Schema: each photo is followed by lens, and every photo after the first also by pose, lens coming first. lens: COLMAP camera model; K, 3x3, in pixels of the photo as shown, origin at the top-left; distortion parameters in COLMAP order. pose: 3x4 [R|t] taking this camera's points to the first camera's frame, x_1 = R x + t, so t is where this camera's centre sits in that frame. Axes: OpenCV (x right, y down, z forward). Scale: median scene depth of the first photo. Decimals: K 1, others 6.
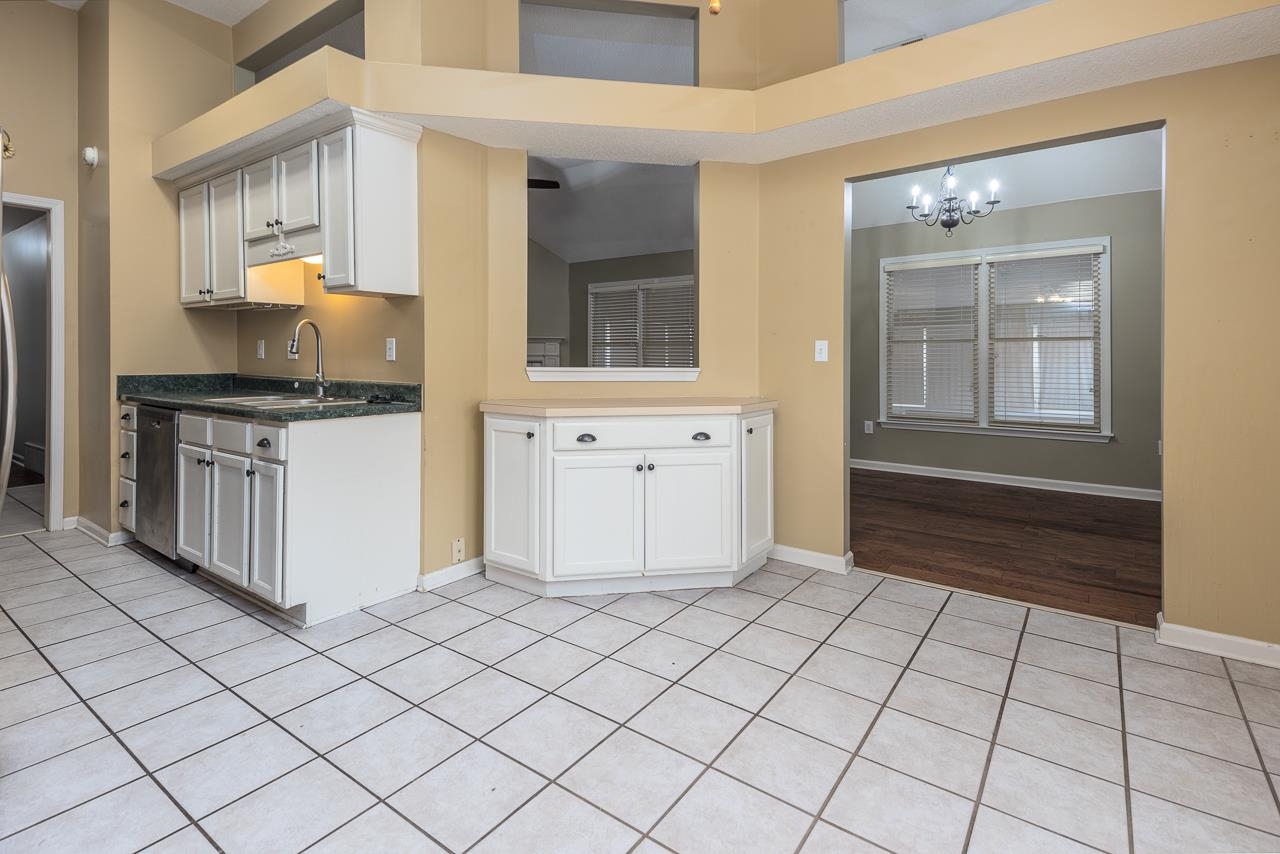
lens RADIAL K [[608.5, 0, 641.6], [0, 608.5, 432.4], [0, 0, 1]] dist [0.065975, -0.029488]
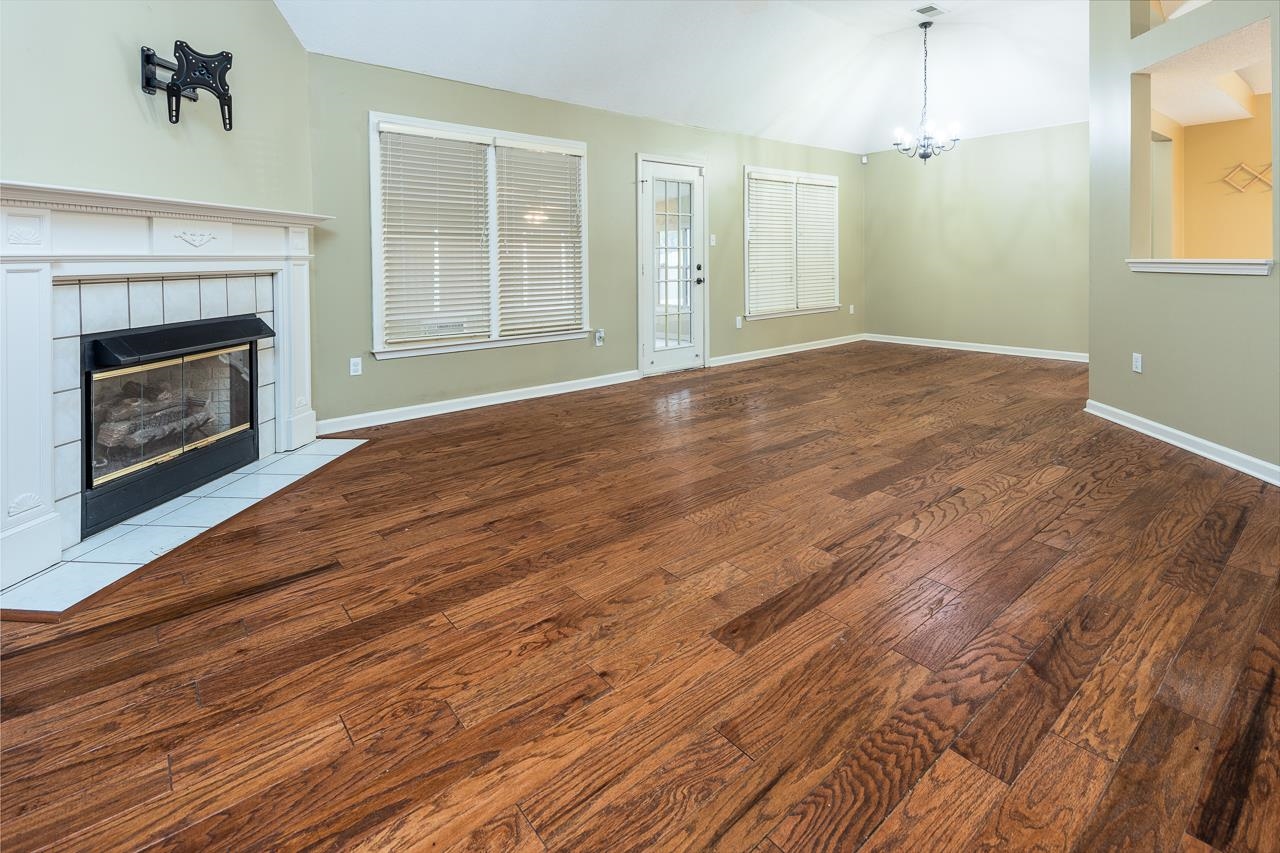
lens RADIAL K [[608.5, 0, 641.6], [0, 608.5, 431.9], [0, 0, 1]] dist [0.065975, -0.029488]
pose [[0.208030, -0.247461, 0.946302, -0.740836], [0.151105, 0.963984, 0.218867, -0.080905], [-0.966380, 0.097461, 0.237930, 0.844921]]
